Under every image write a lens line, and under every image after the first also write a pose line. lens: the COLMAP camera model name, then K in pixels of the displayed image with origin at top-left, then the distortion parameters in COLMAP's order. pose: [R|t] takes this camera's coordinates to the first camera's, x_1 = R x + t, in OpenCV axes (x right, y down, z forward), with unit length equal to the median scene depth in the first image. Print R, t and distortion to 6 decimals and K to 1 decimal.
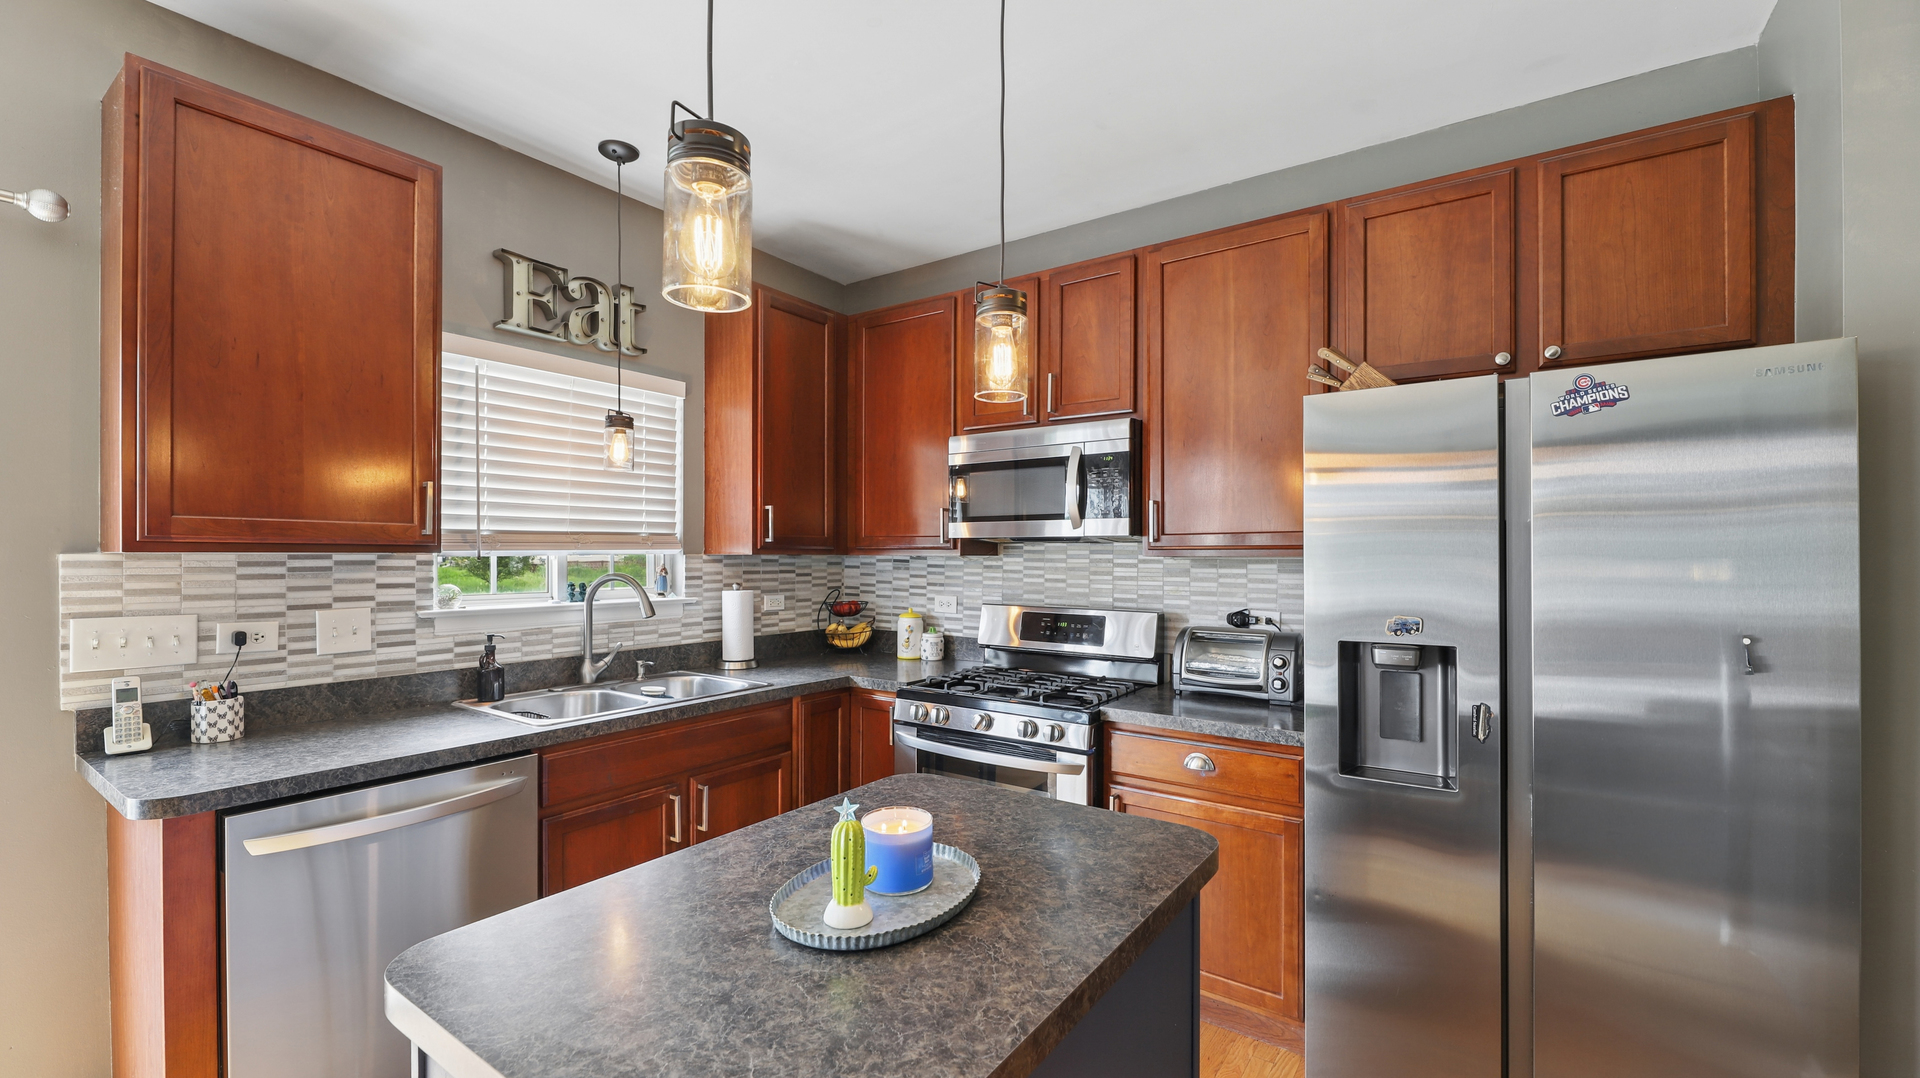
lens RADIAL K [[781.6, 0, 963.4], [0, 781.6, 550.1], [0, 0, 1]] dist [0.000683, -0.000549]
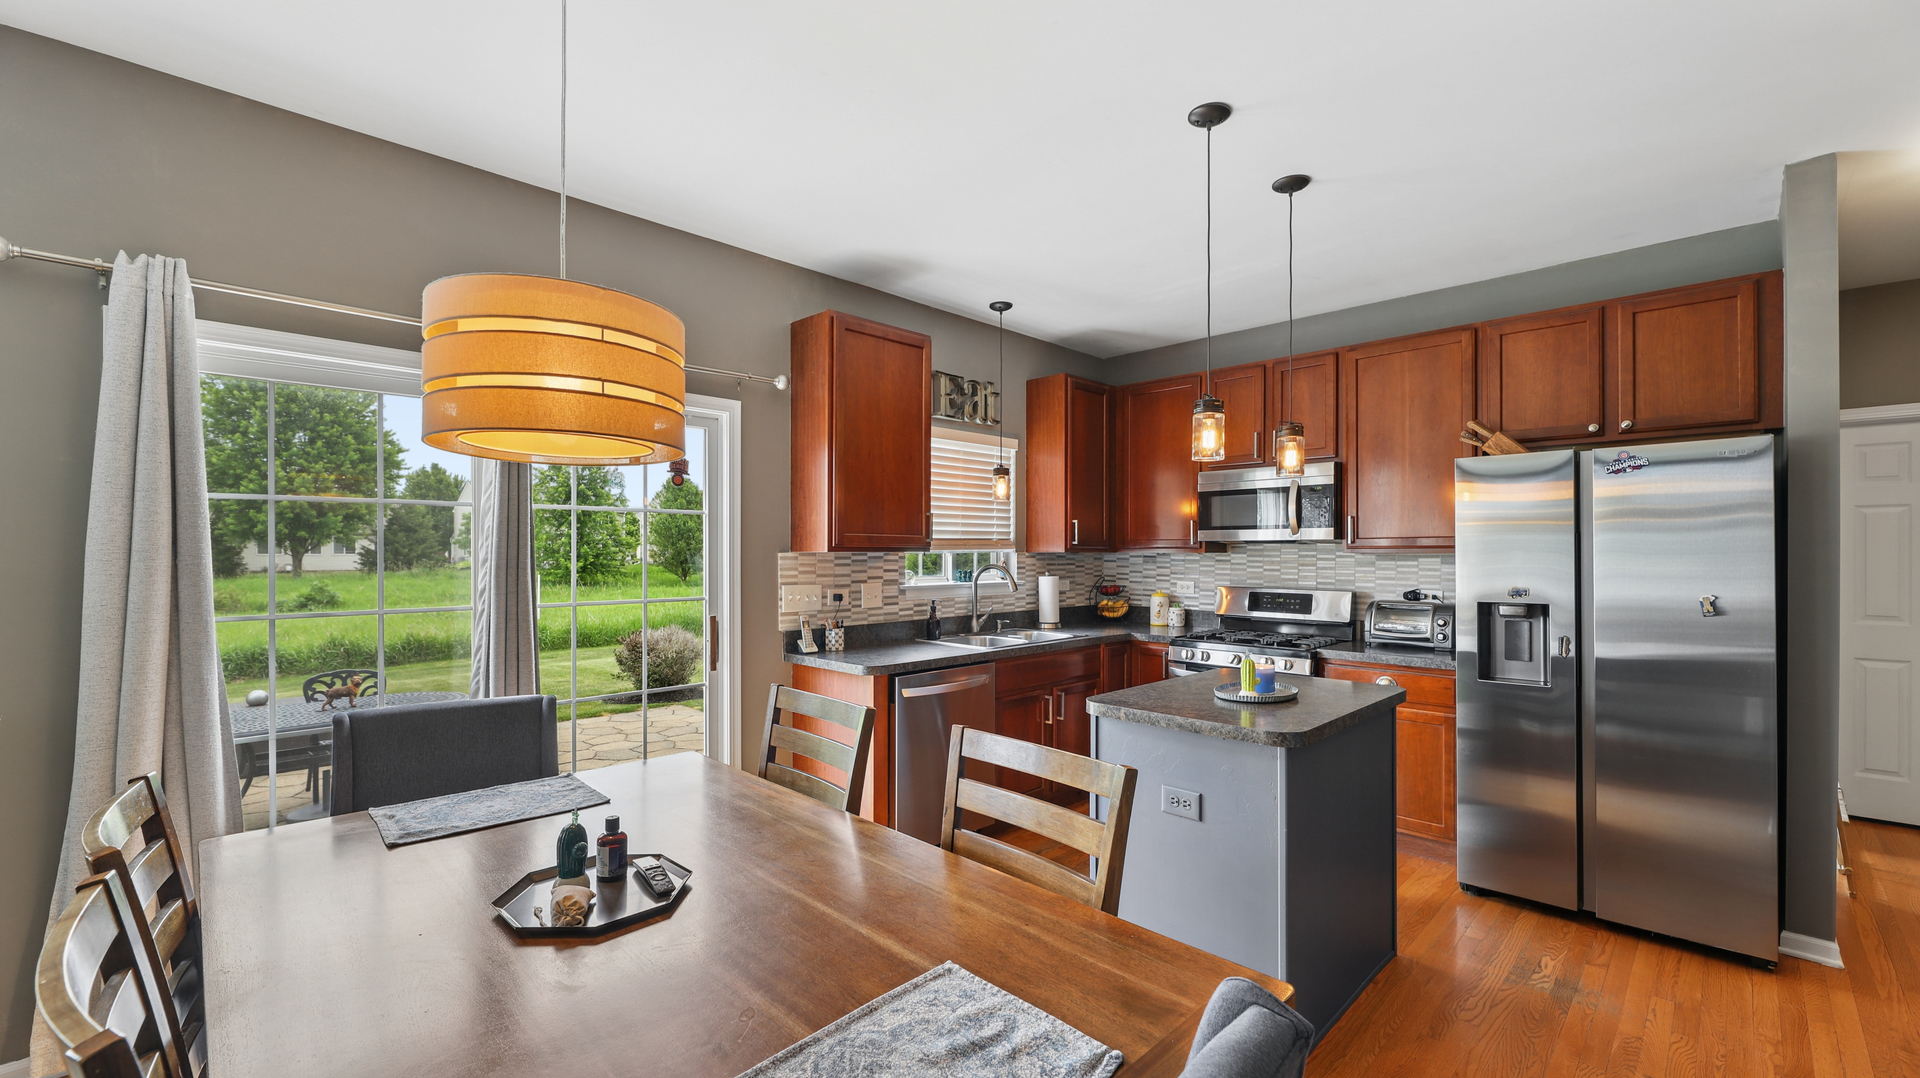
lens RADIAL K [[793.5, 0, 955.9], [0, 793.5, 550.0], [0, 0, 1]] dist [-0.003501, 0.000058]
pose [[0.984926, -0.002390, -0.172961, -0.259941], [0.002959, 0.999991, 0.003032, -0.004981], [0.172952, -0.003498, 0.984924, -0.682858]]
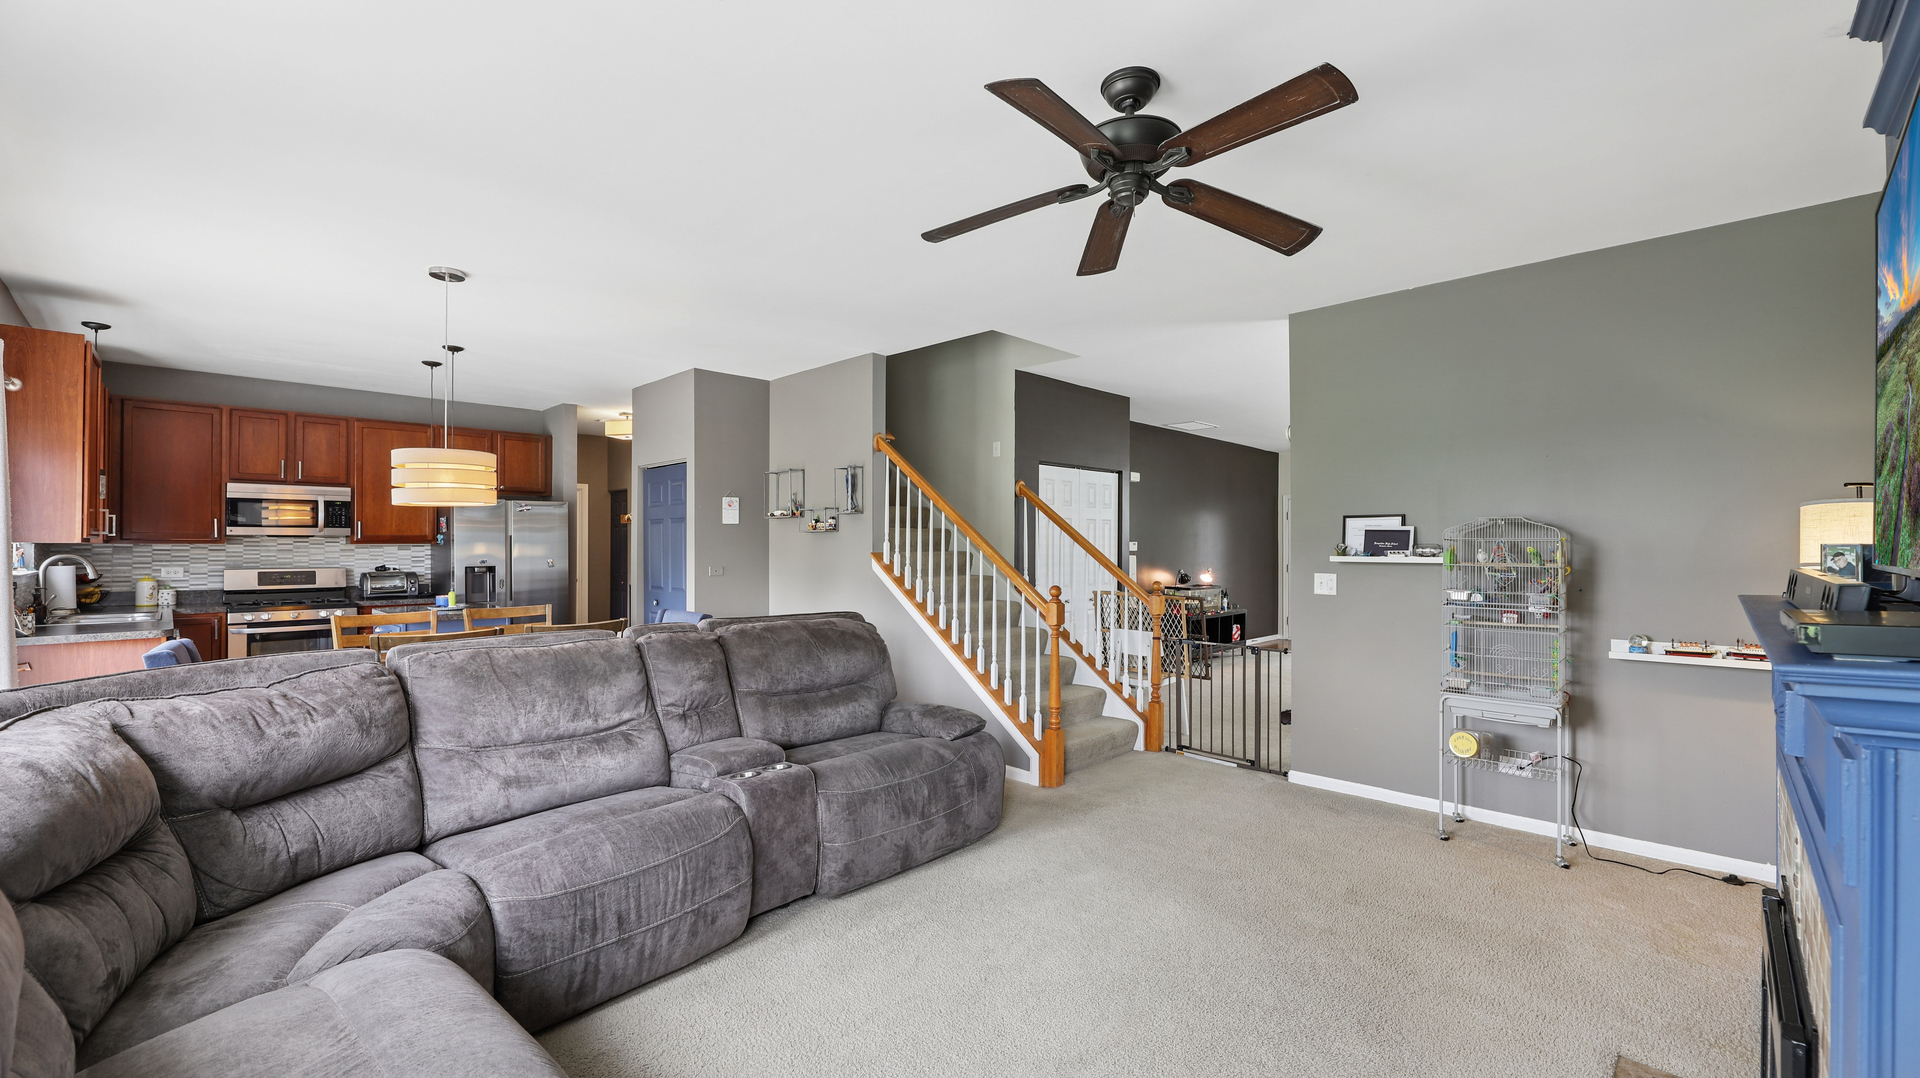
lens RADIAL K [[781.6, 0, 962.7], [0, 781.6, 539.2], [0, 0, 1]] dist [0.000683, -0.000549]
pose [[0.160741, 0.002754, 0.986993, -2.030409], [-0.005756, 0.999982, -0.001853, -0.013937], [-0.986980, -0.005383, 0.160754, -1.383143]]
